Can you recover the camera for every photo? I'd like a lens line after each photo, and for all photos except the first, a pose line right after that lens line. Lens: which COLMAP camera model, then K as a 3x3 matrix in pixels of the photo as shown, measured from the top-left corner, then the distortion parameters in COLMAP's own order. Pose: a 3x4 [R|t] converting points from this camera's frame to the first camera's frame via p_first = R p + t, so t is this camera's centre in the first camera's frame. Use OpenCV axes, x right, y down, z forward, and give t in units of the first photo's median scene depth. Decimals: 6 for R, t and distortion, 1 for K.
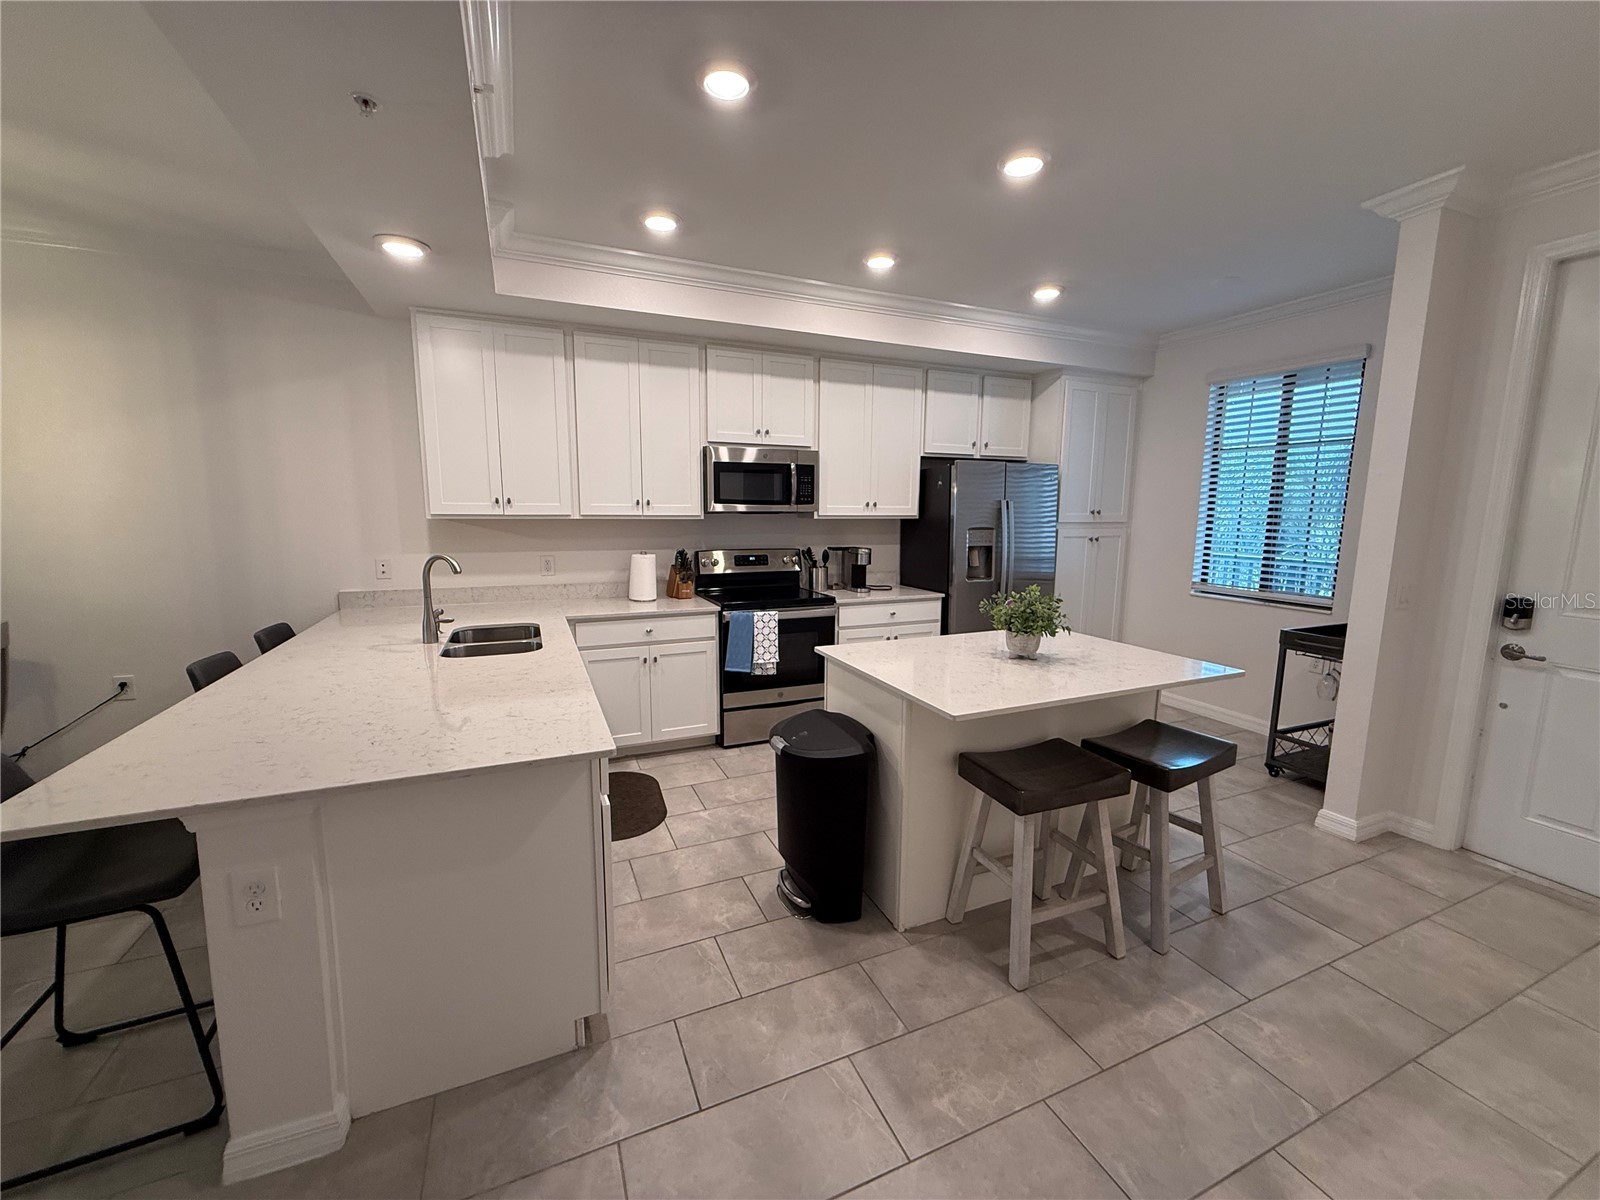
lens RADIAL K [[633.6, 0, 799.4], [0, 633.6, 601.1], [0, 0, 1]] dist [-0.000534, 0.000943]
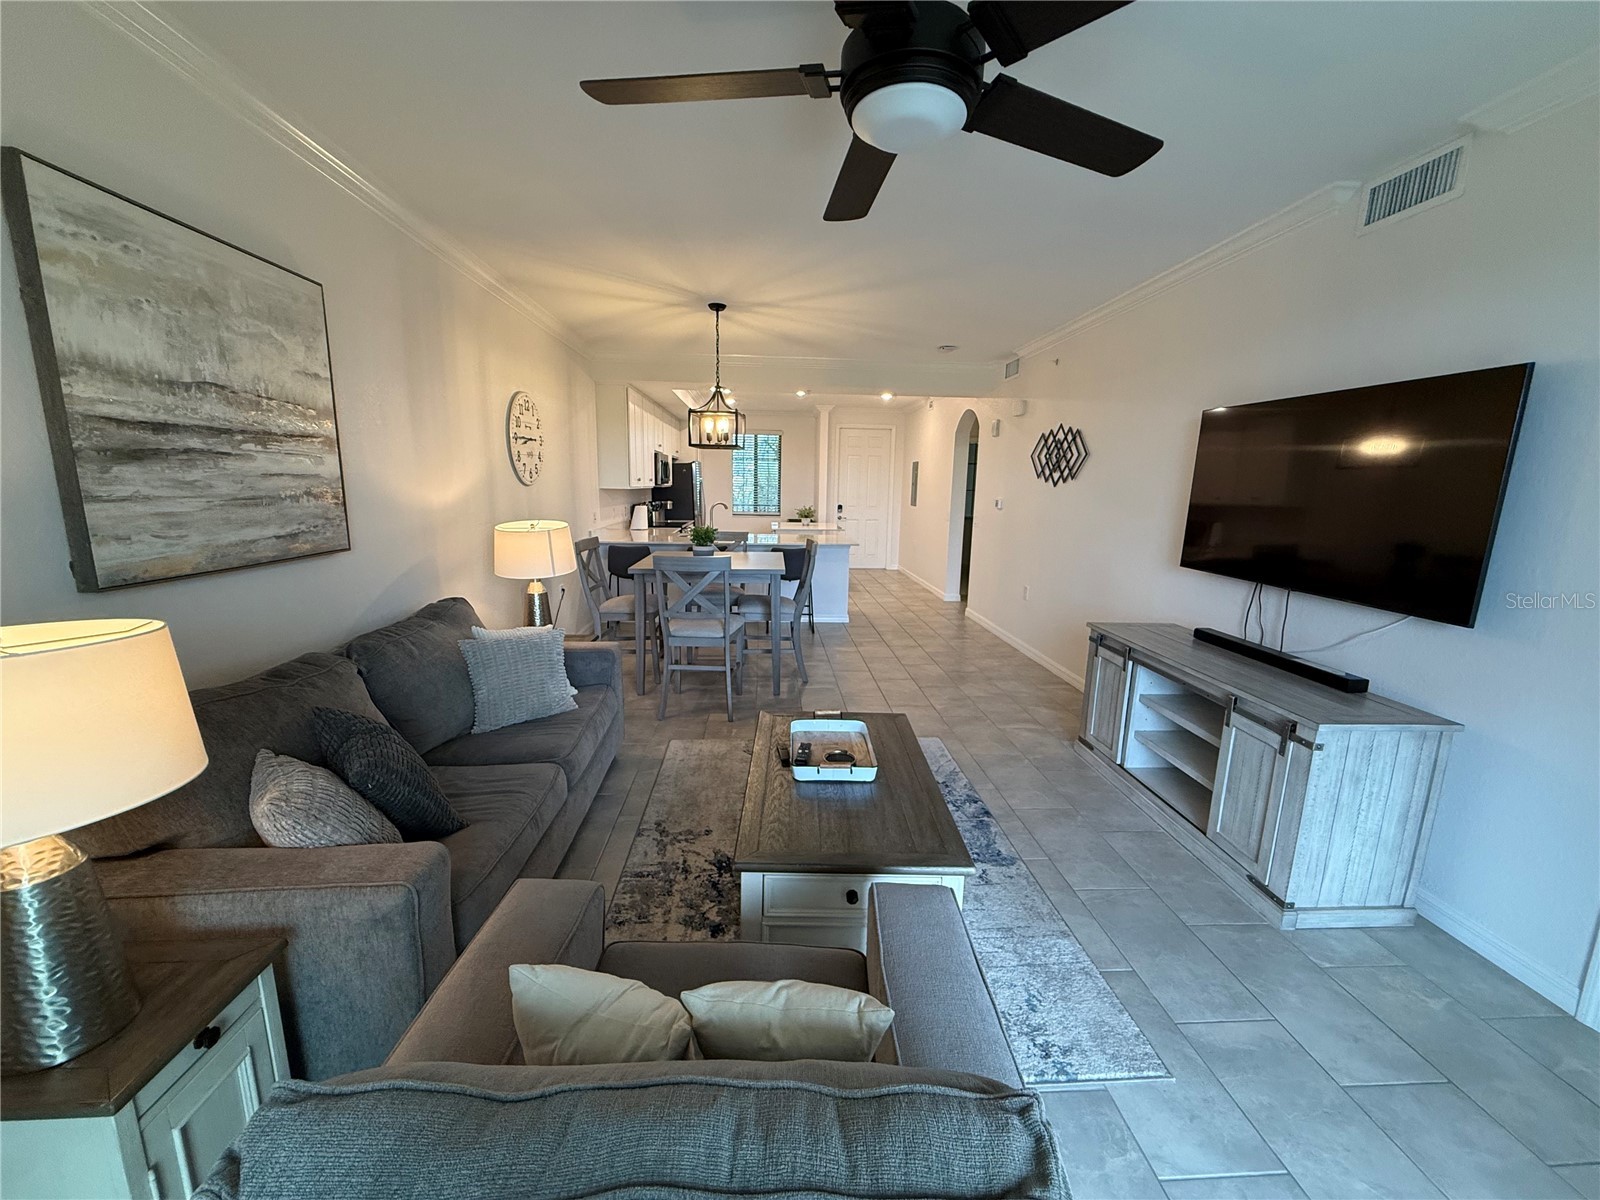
lens RADIAL K [[633.6, 0, 801.9], [0, 633.6, 604.1], [0, 0, 1]] dist [-0.000534, 0.000943]
pose [[0.341857, -0.179216, 0.922505, -2.031194], [0.123243, 0.981719, 0.145048, 0.000379], [-0.931636, 0.064106, 0.357695, -0.163150]]
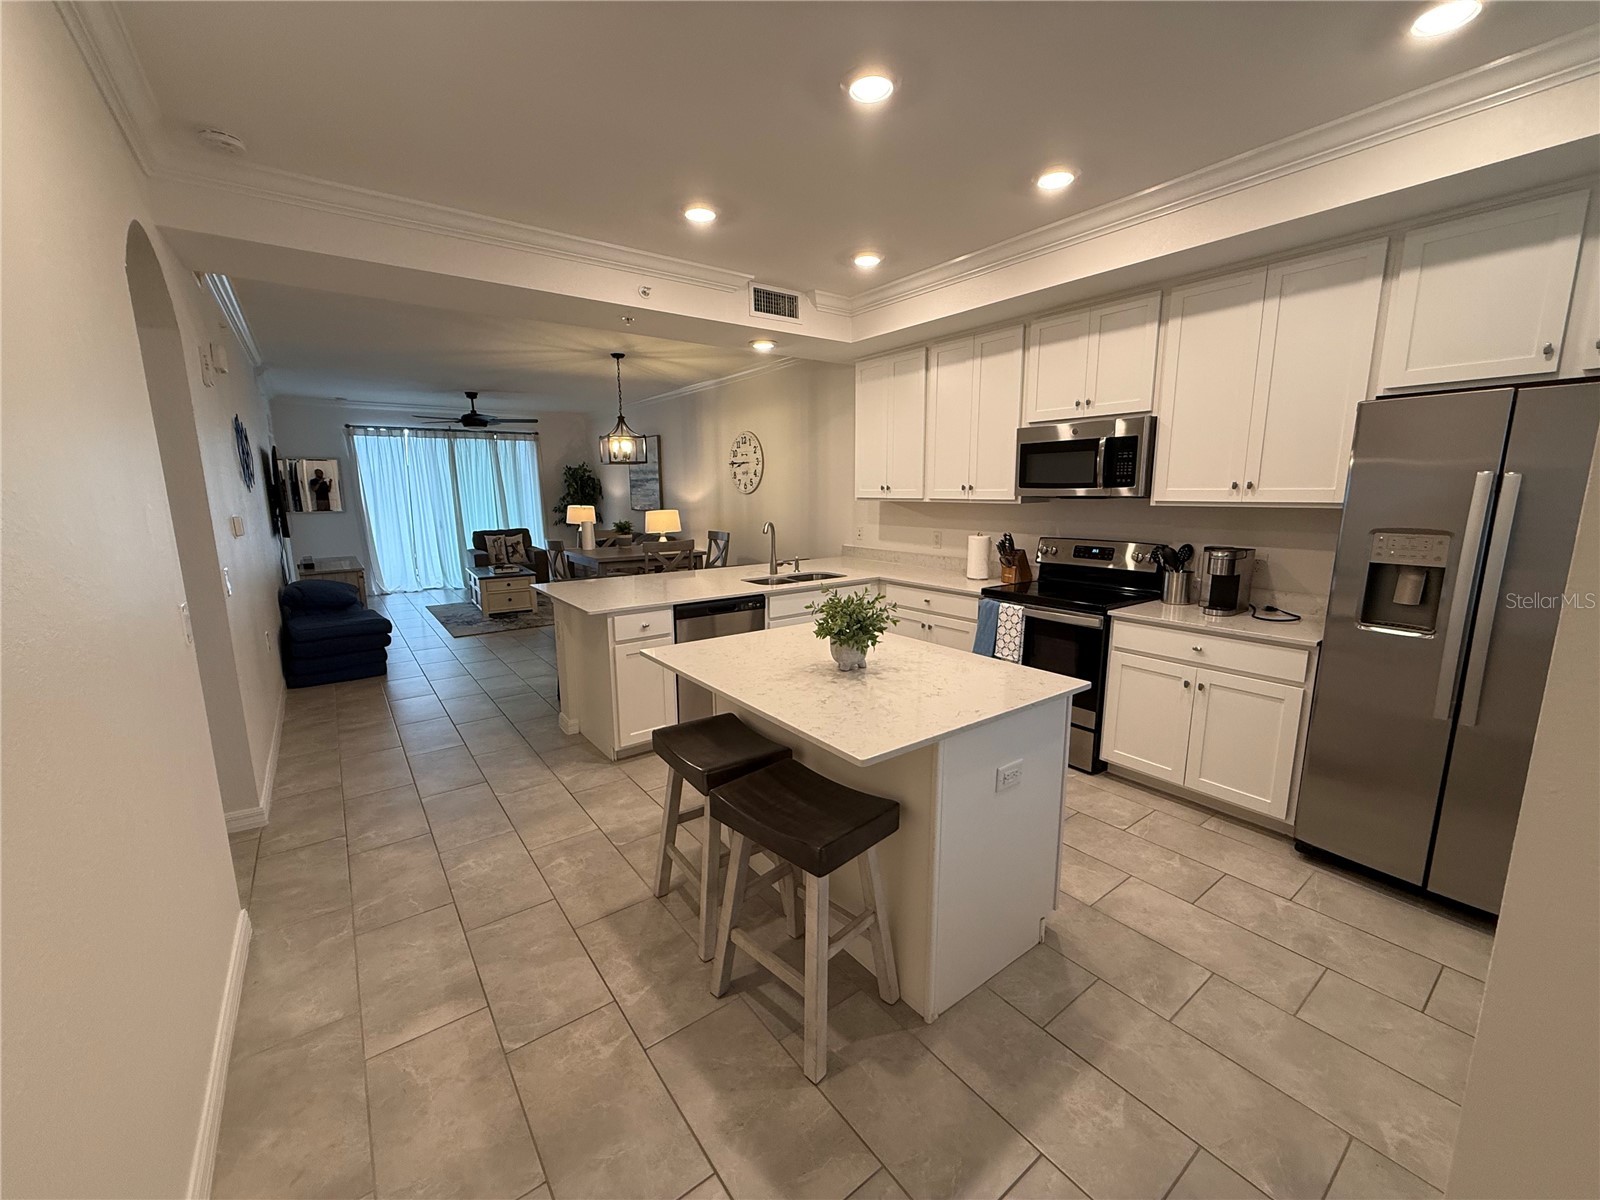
lens RADIAL K [[633.6, 0, 800.0], [0, 633.6, 601.8], [0, 0, 1]] dist [-0.000534, 0.000943]
pose [[0.233804, 0.162570, -0.958596, 0.759846], [-0.132414, 0.982060, 0.134253, -0.070422], [0.963225, 0.095543, 0.251137, 0.463272]]
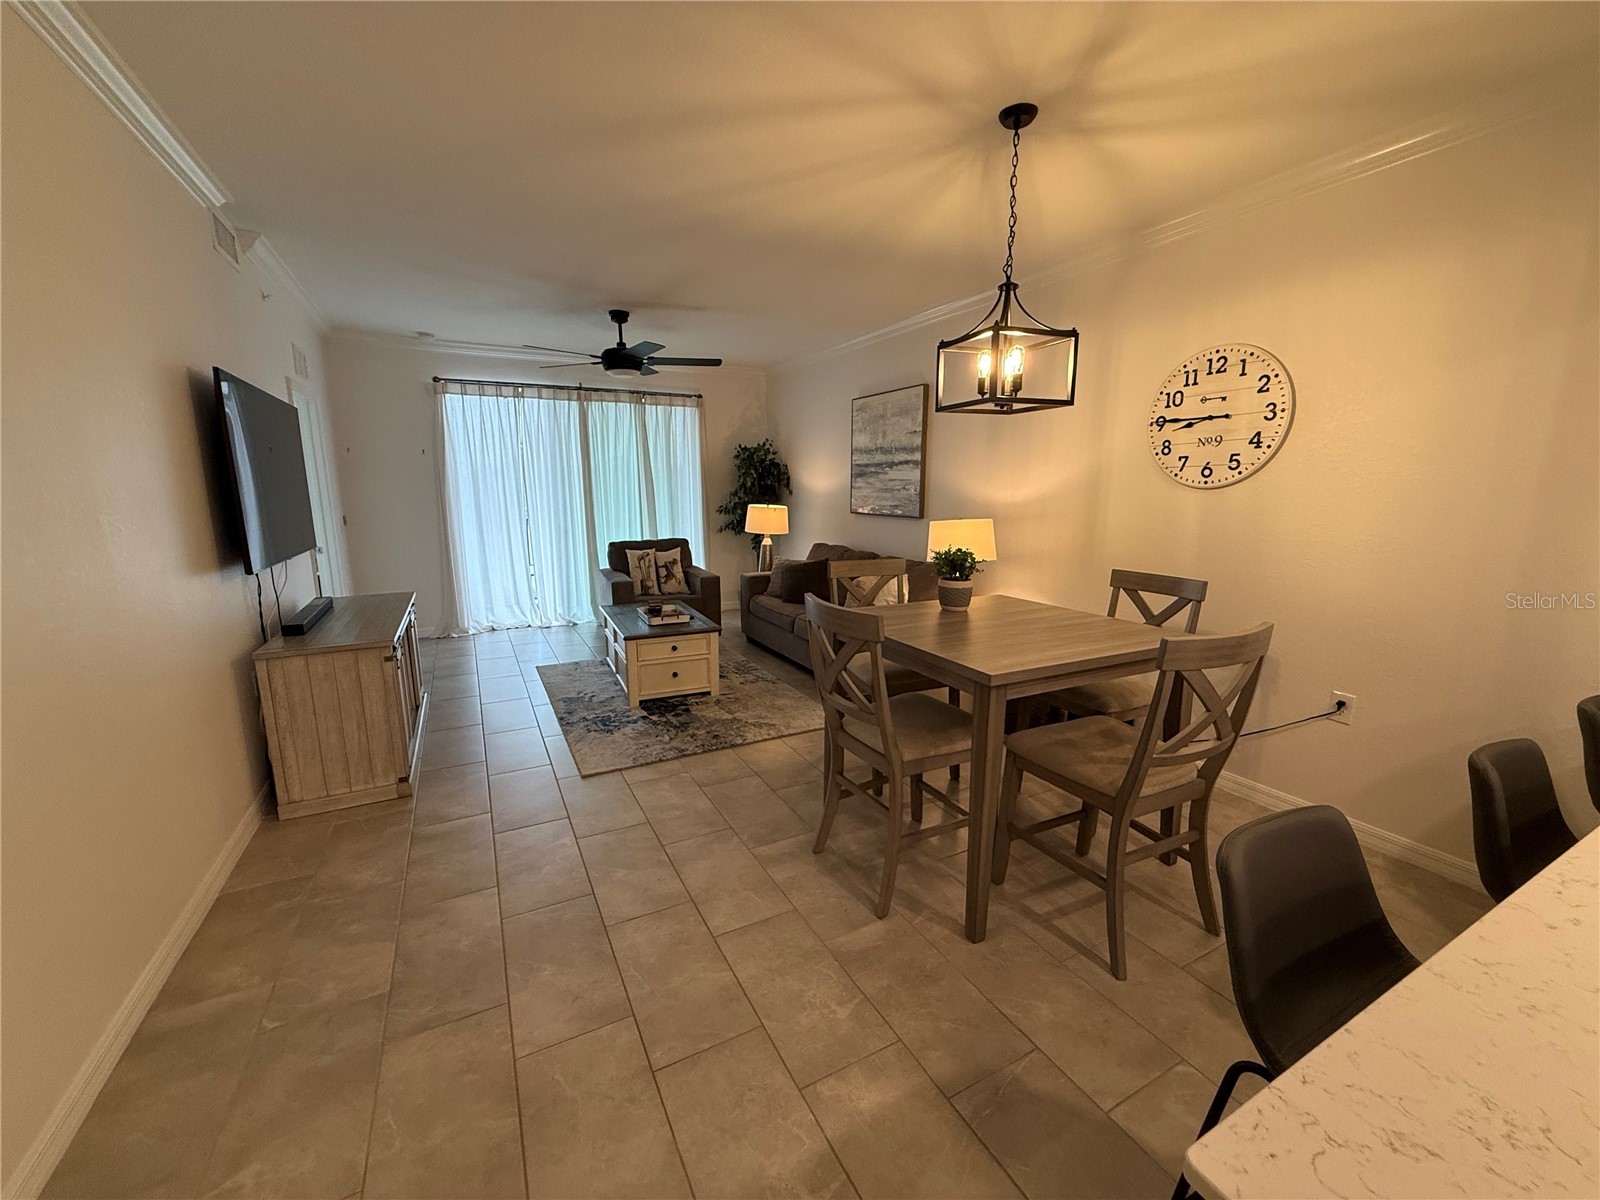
lens RADIAL K [[633.6, 0, 801.6], [0, 633.6, 598.7], [0, 0, 1]] dist [-0.000534, 0.000943]
pose [[0.078561, 0.170335, -0.982250, -0.283716], [-0.145398, 0.976717, 0.157746, -0.025957], [0.986249, 0.130424, 0.101498, 0.173281]]
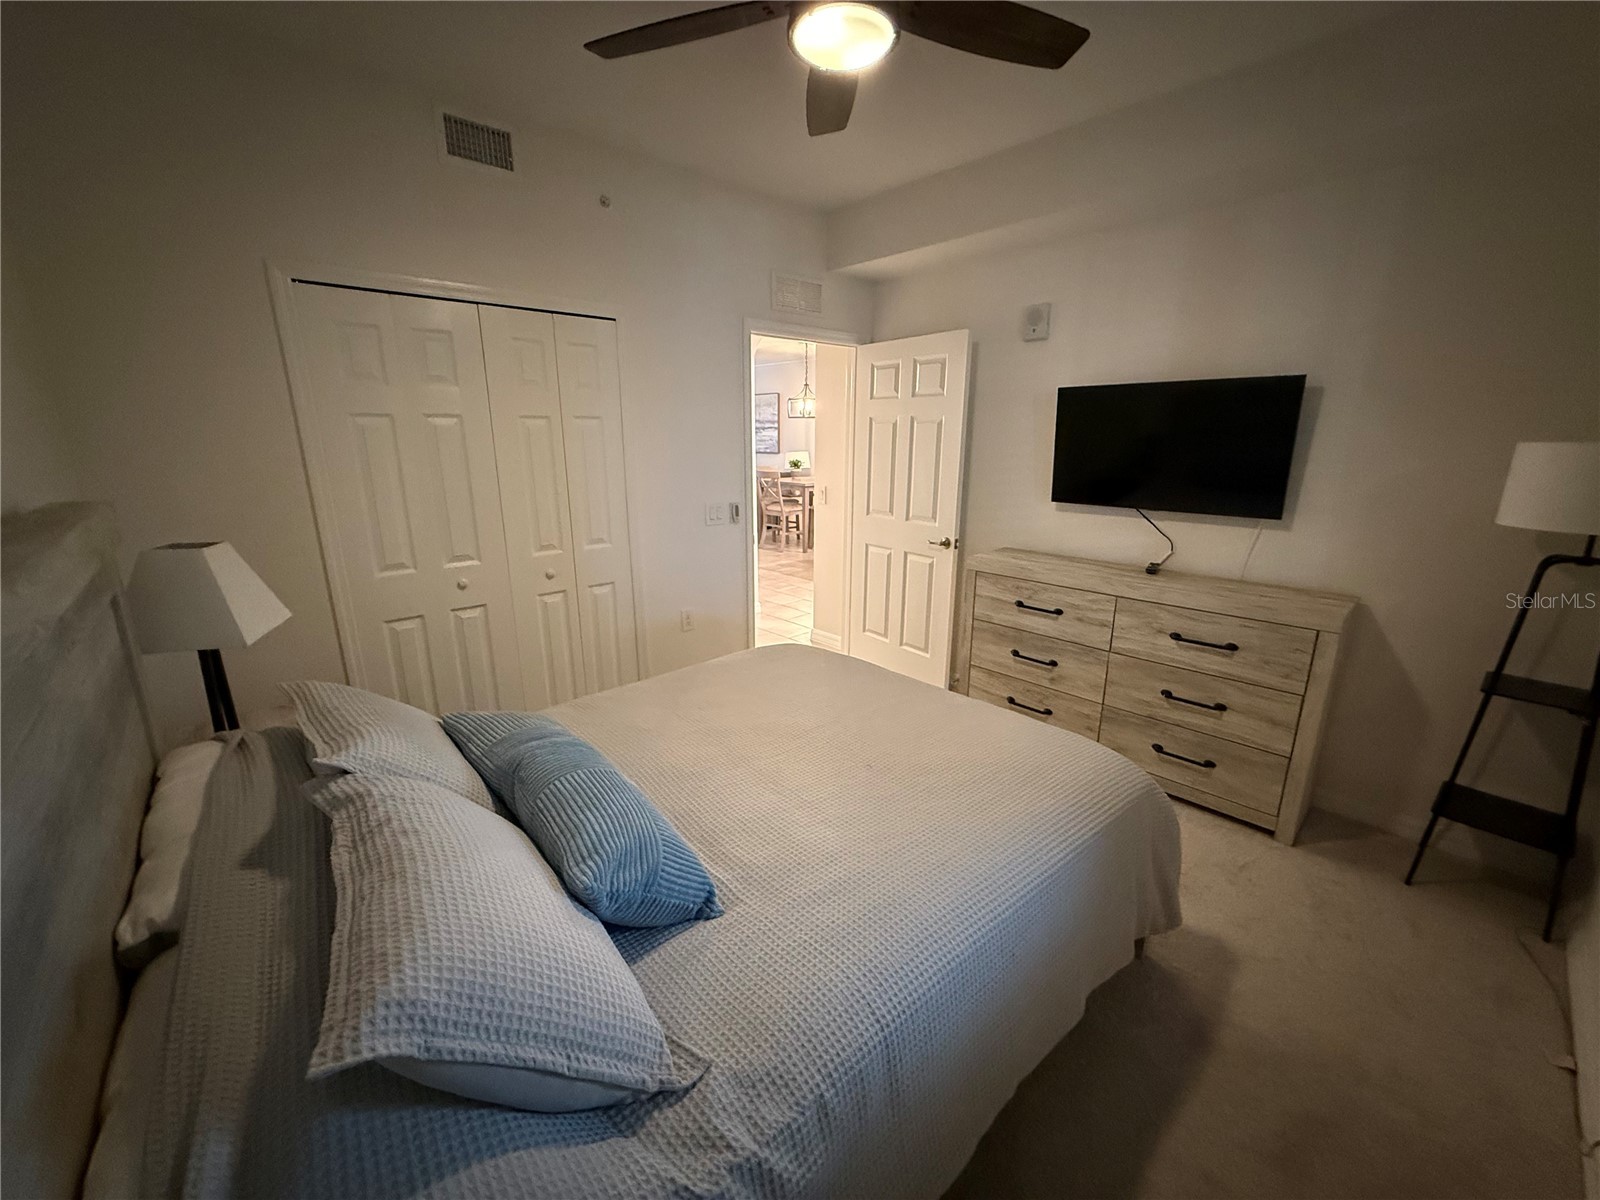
lens RADIAL K [[633.6, 0, 800.4], [0, 633.6, 601.6], [0, 0, 1]] dist [-0.000534, 0.000943]
pose [[0.326084, 0.234388, -0.915823, 1.286956], [-0.143749, 0.969804, 0.197021, 0.054483], [0.934347, 0.067404, 0.349931, -0.353175]]
